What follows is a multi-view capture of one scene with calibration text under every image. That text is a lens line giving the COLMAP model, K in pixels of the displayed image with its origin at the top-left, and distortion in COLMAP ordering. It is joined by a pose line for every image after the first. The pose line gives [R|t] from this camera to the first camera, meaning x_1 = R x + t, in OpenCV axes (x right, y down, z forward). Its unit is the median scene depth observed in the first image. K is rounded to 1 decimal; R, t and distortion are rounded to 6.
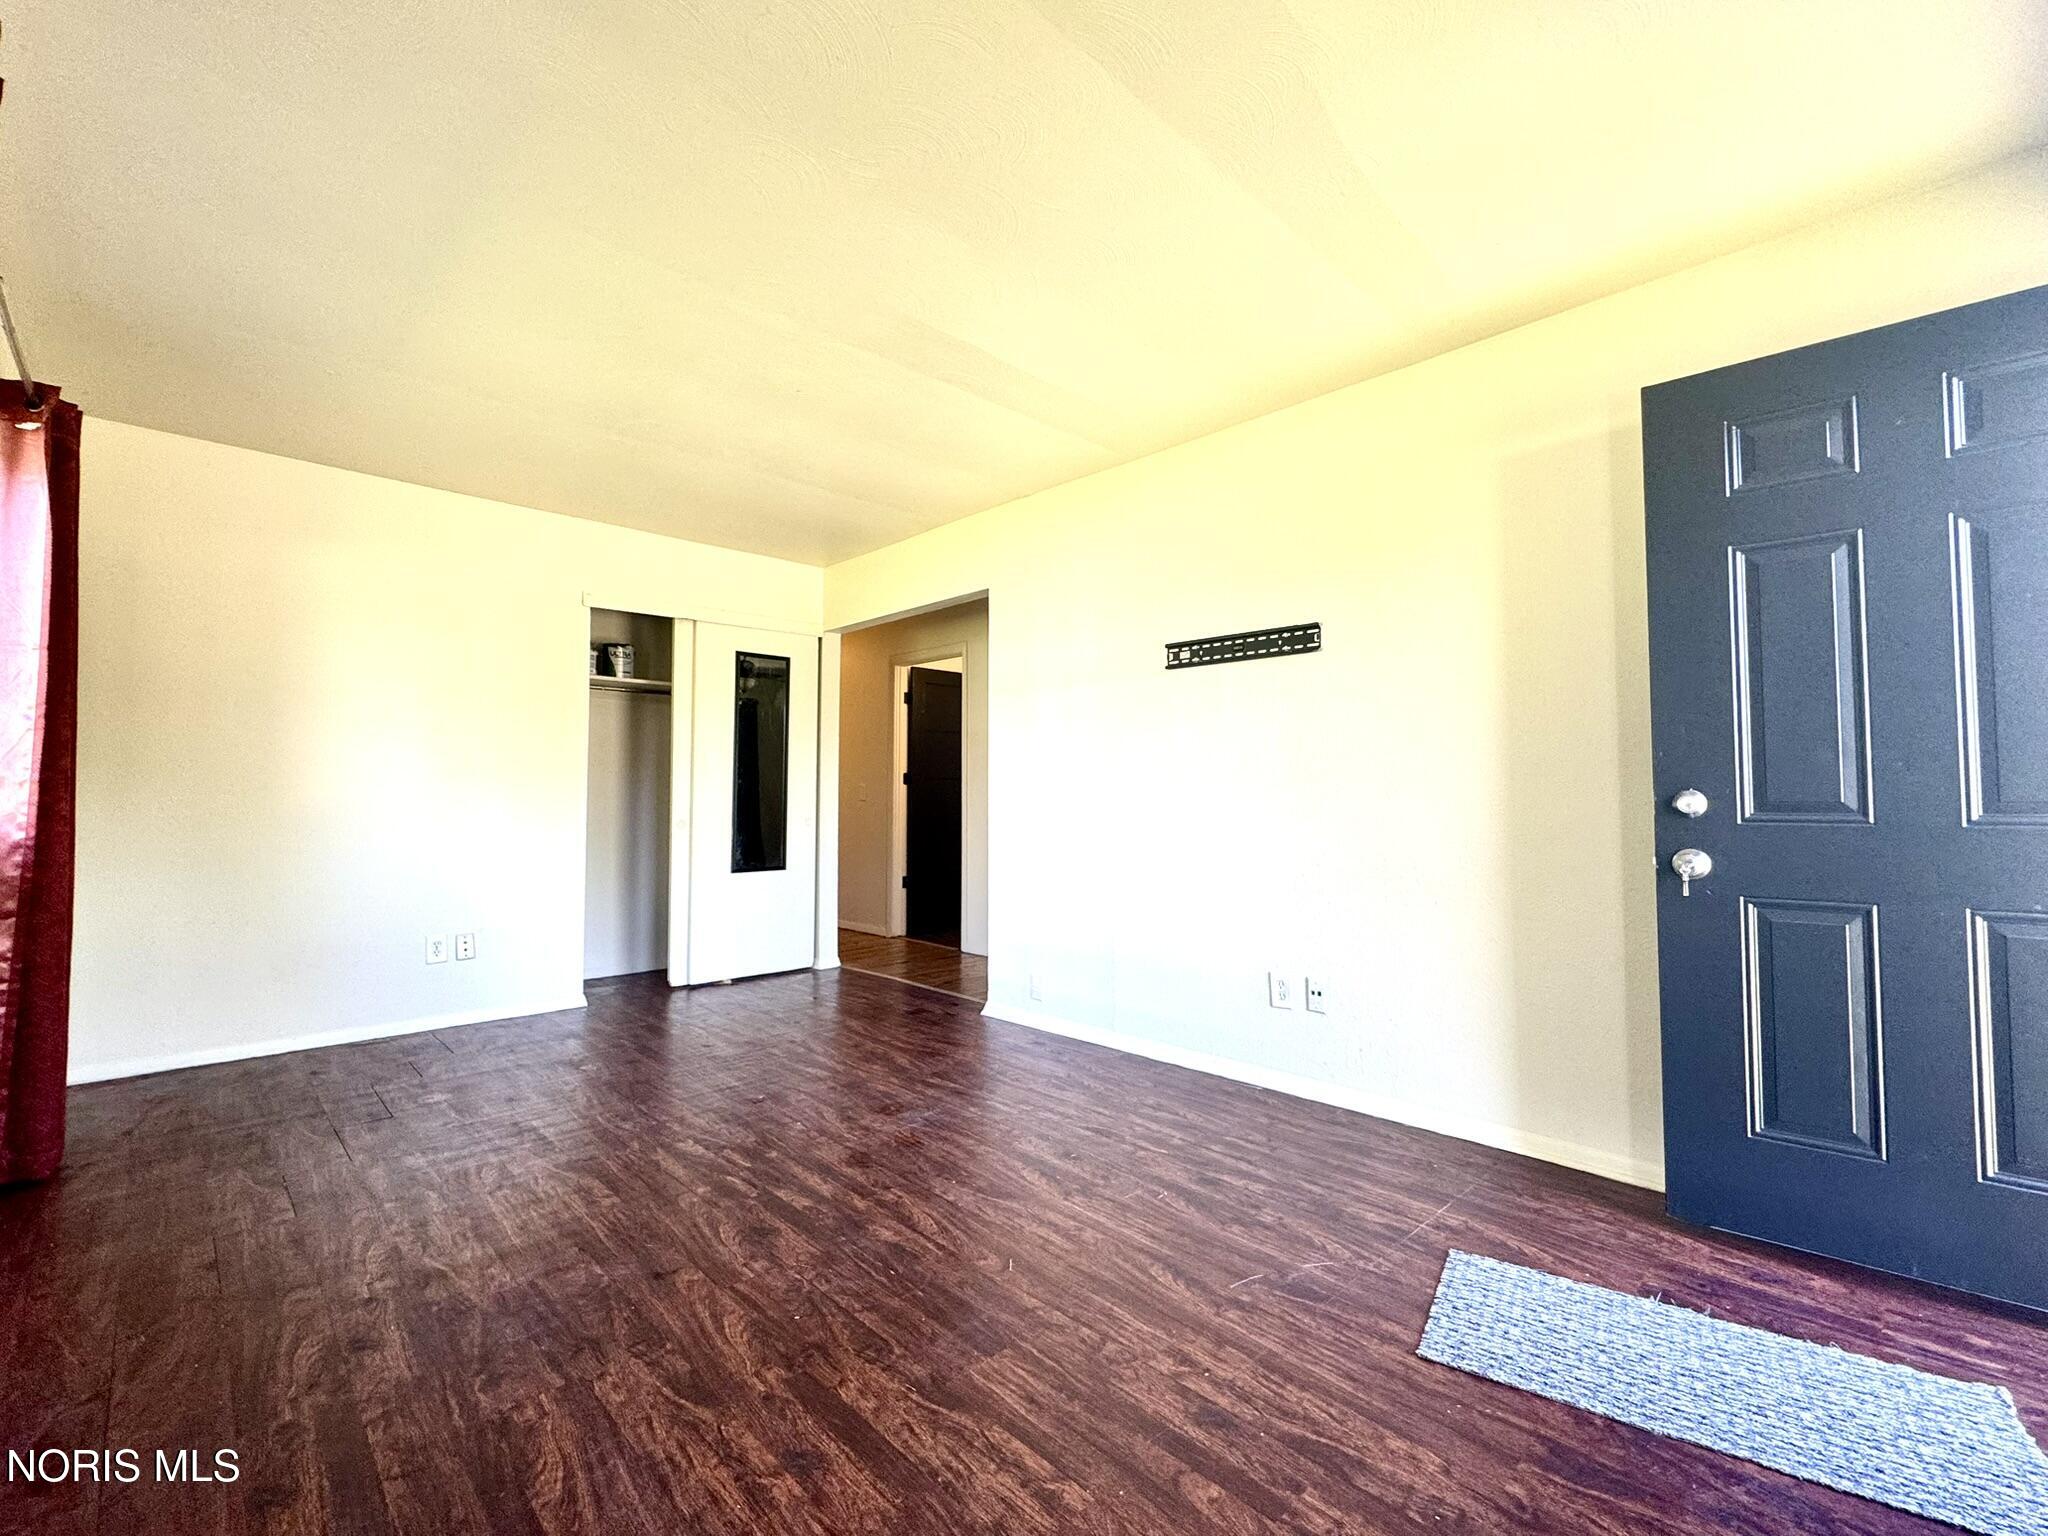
lens RADIAL K [[874.1, 0, 1023.1], [0, 874.1, 760.9], [0, 0, 1]] dist [-0.004163, 0.000036]
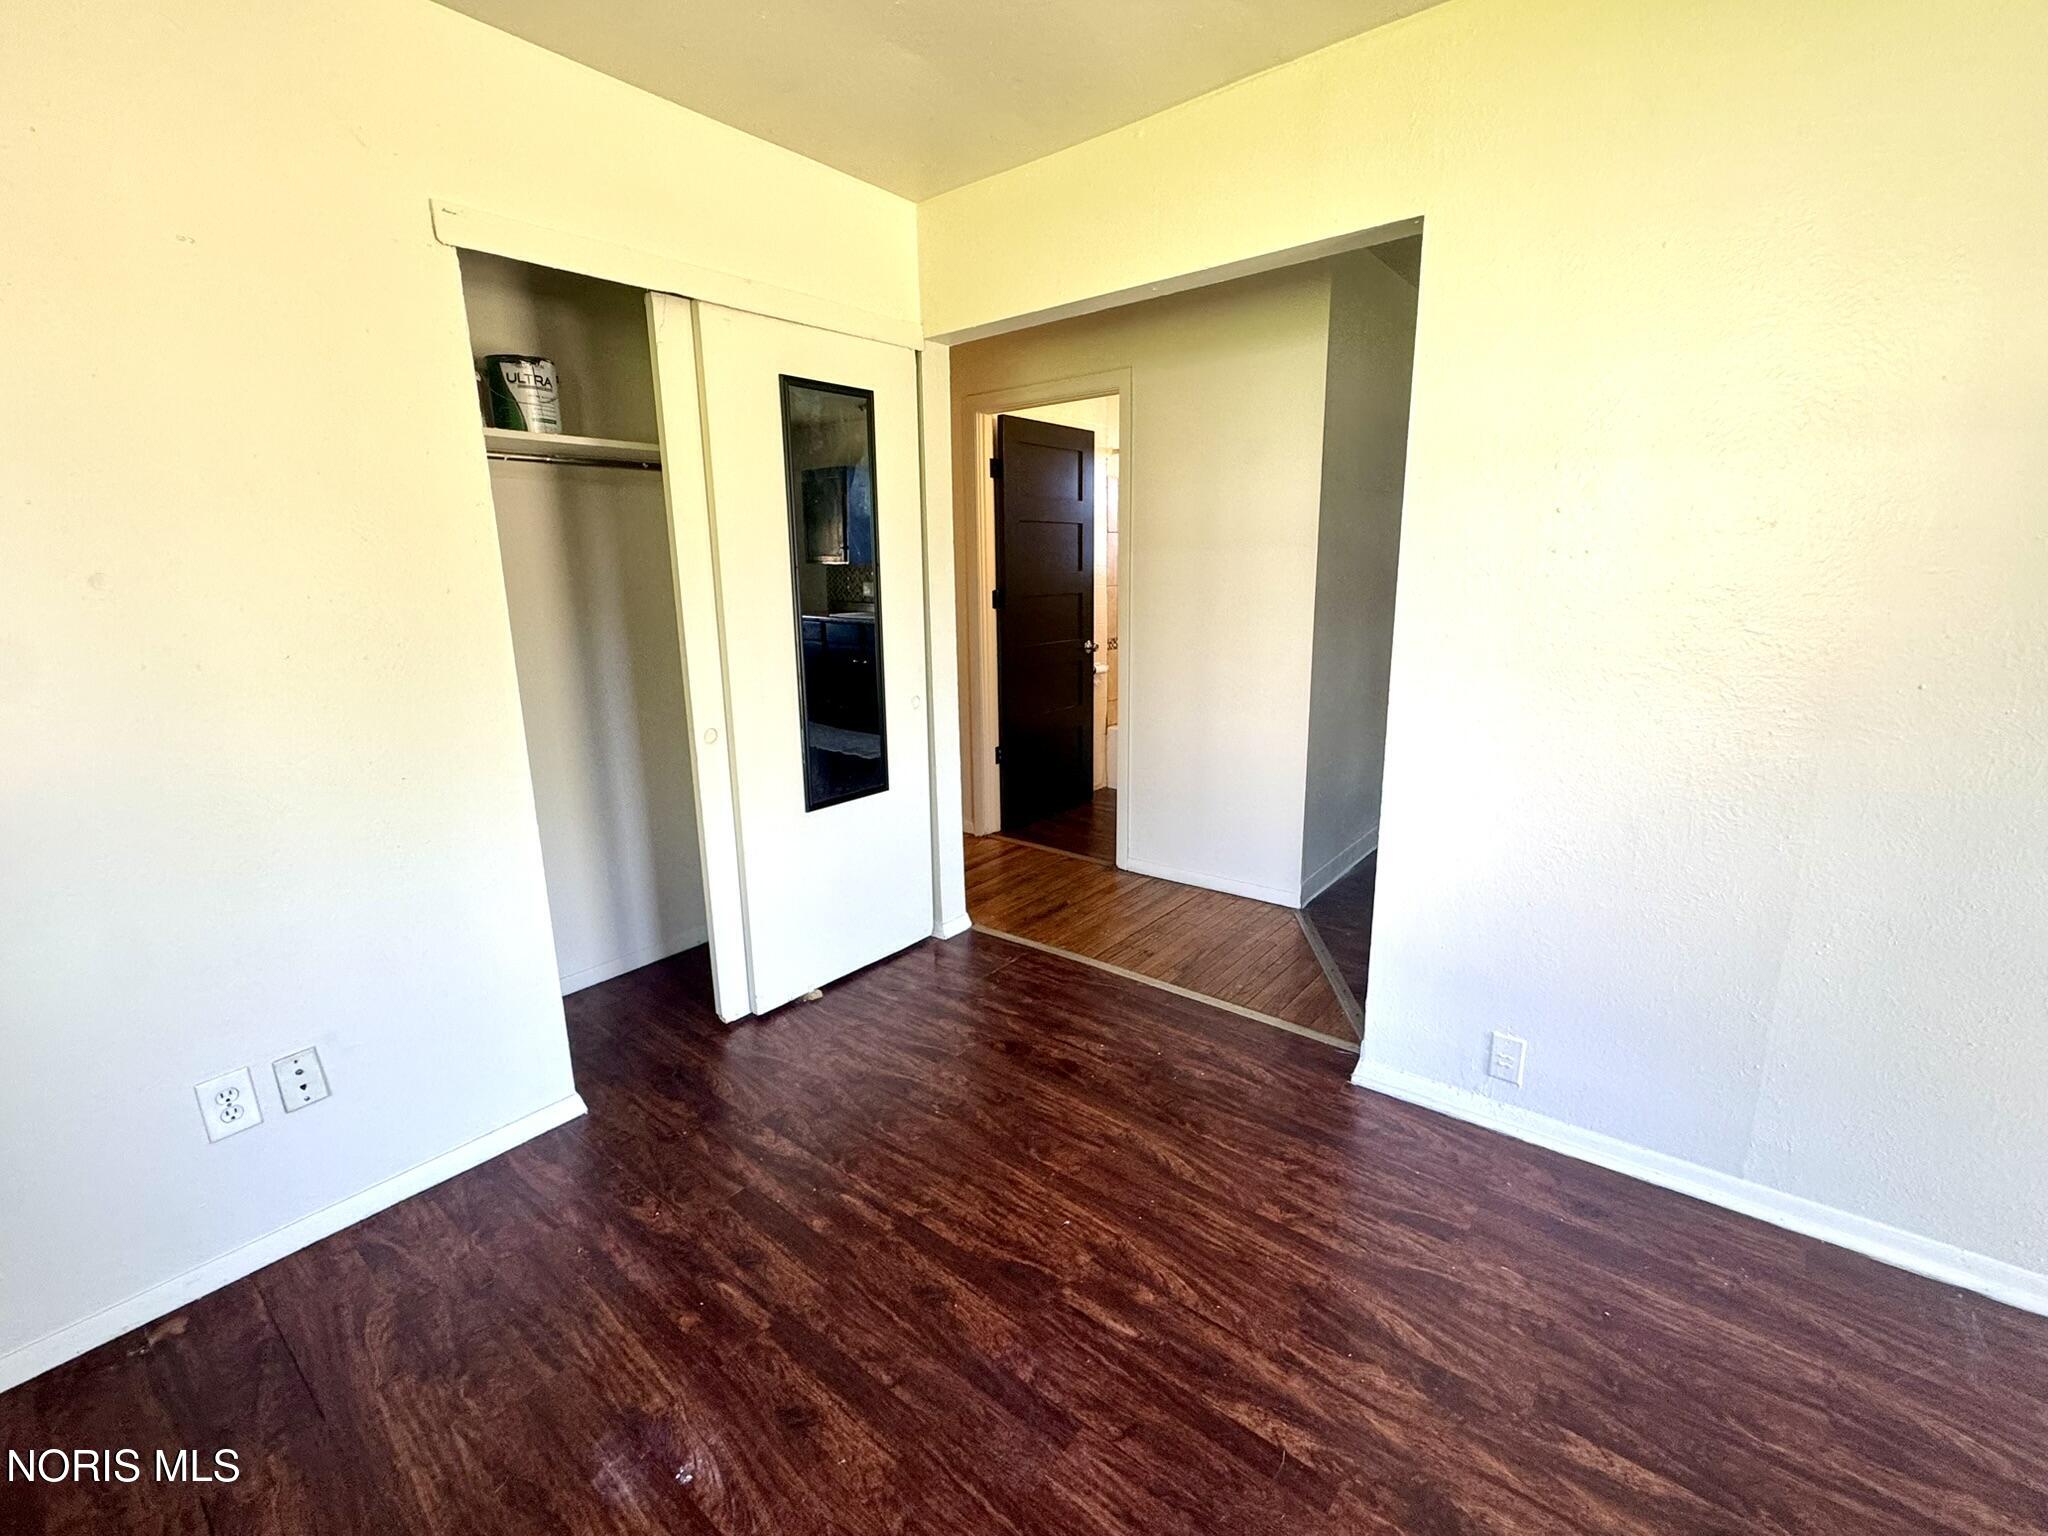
lens RADIAL K [[874.1, 0, 1022.0], [0, 874.1, 762.2], [0, 0, 1]] dist [-0.004163, 0.000036]
pose [[0.992975, -0.044191, 0.109765, -0.256522], [0.014225, 0.965498, 0.260023, -0.042093], [-0.117468, -0.256634, 0.959344, 0.463723]]
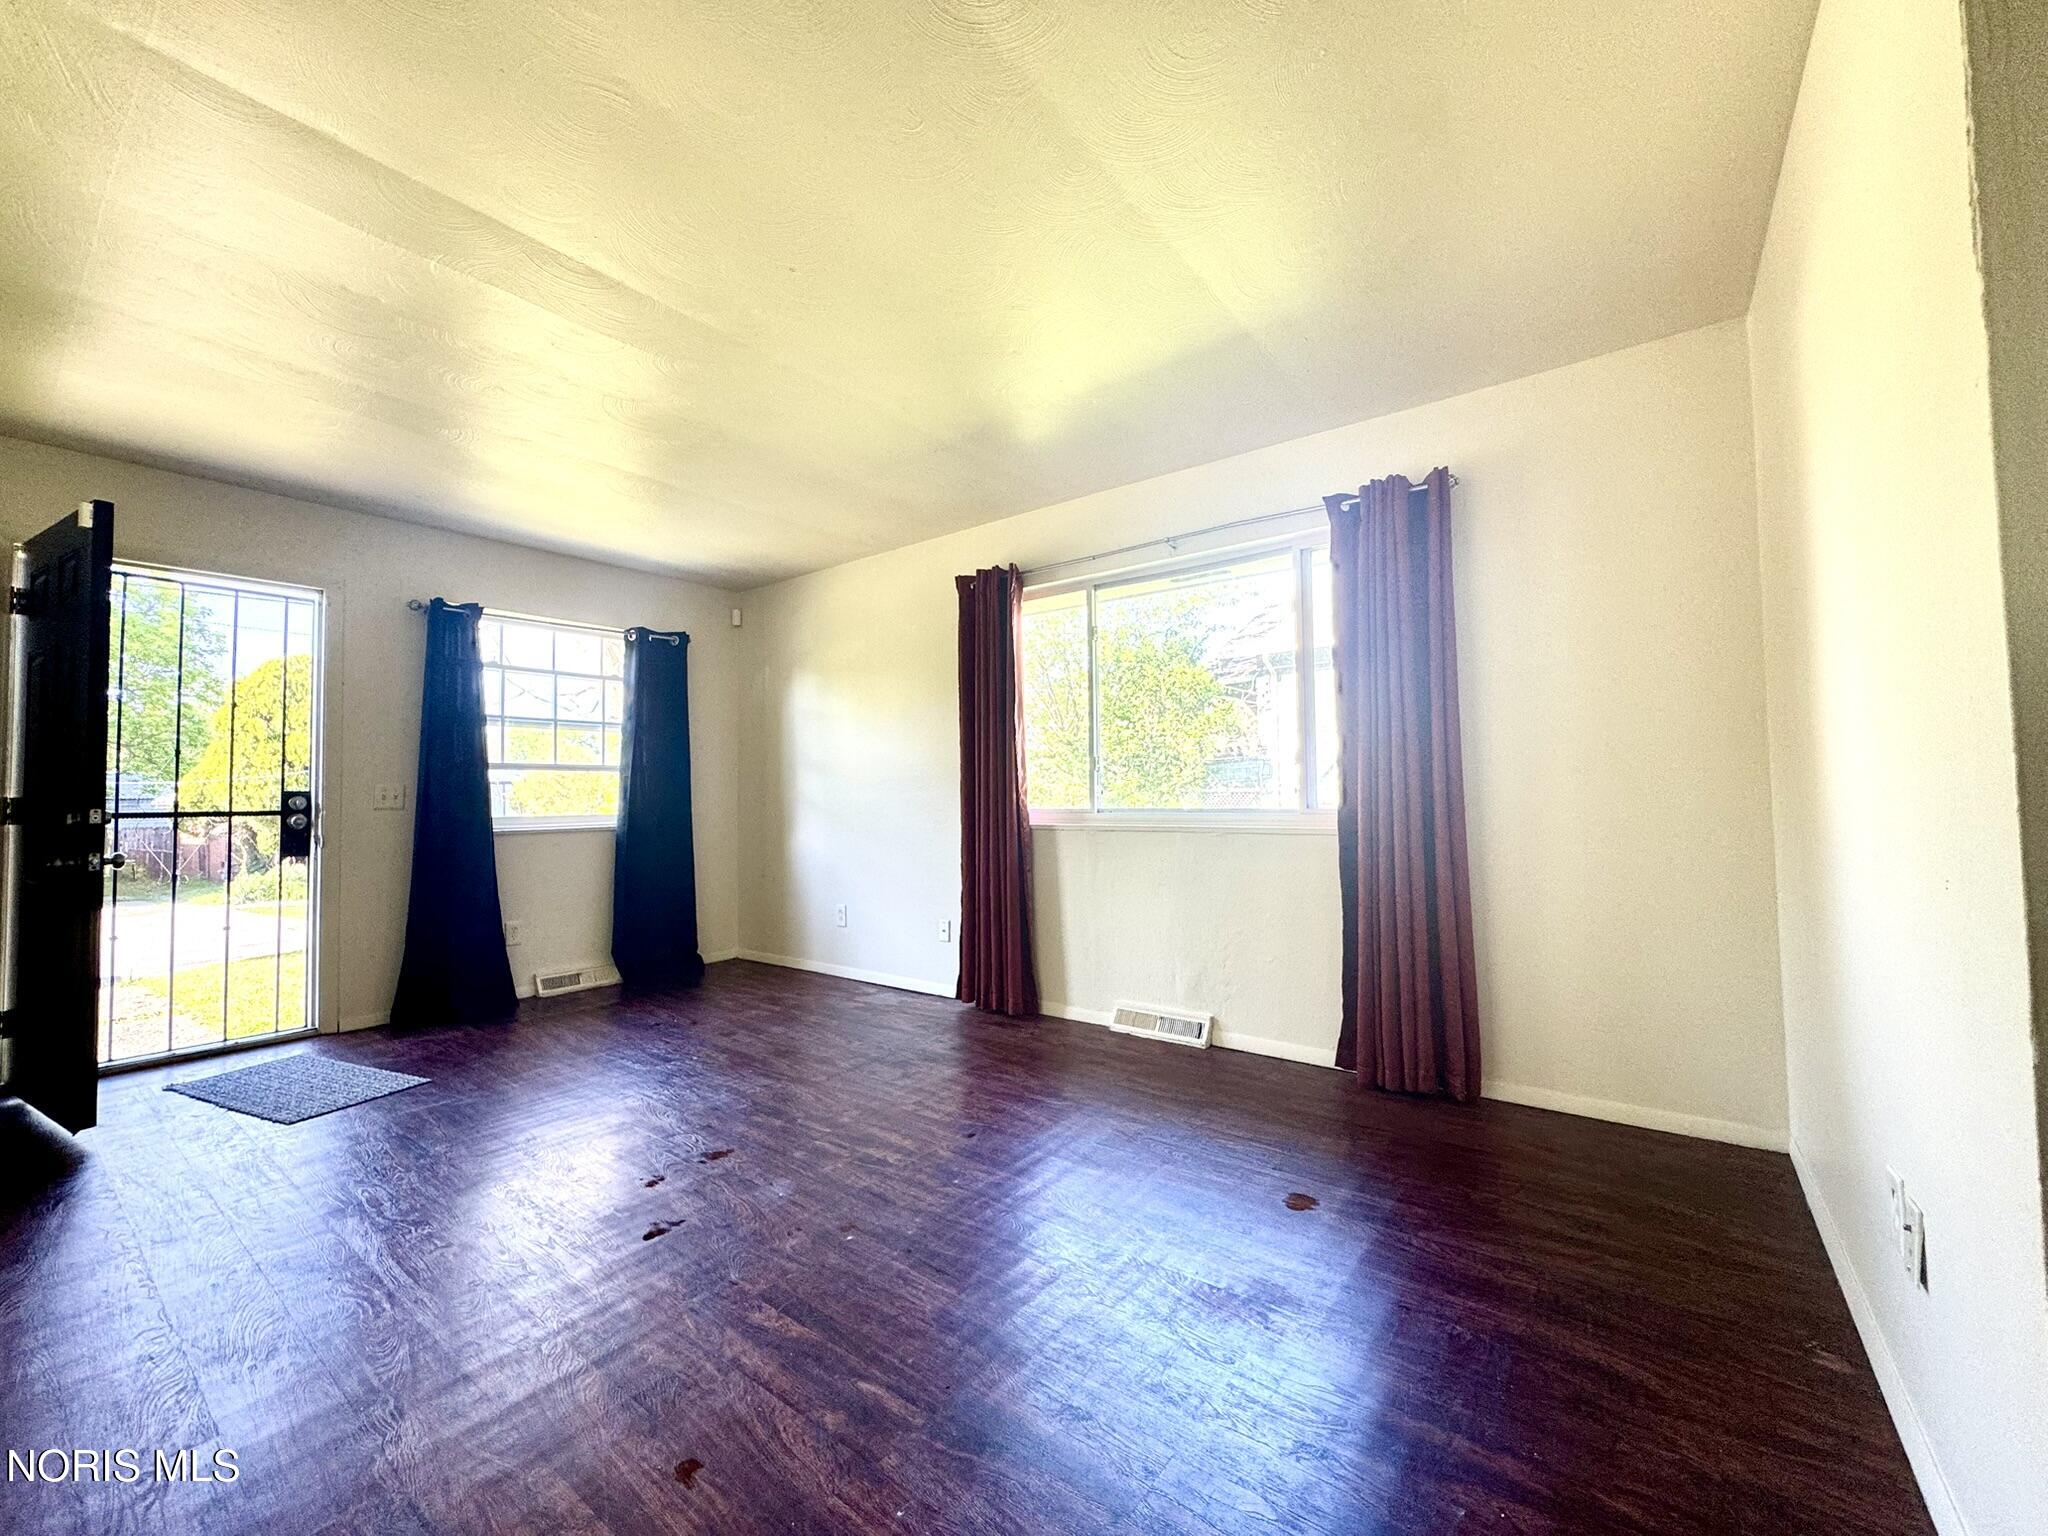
lens RADIAL K [[826.4, 0, 1030.5], [0, 826.4, 764.6], [0, 0, 1]] dist [0.000289, 0.000014]
pose [[-0.988246, 0.007147, -0.152702, -0.208023], [0.019868, 0.996439, -0.081940, 0.040698], [0.151572, -0.084011, -0.984870, 1.029571]]
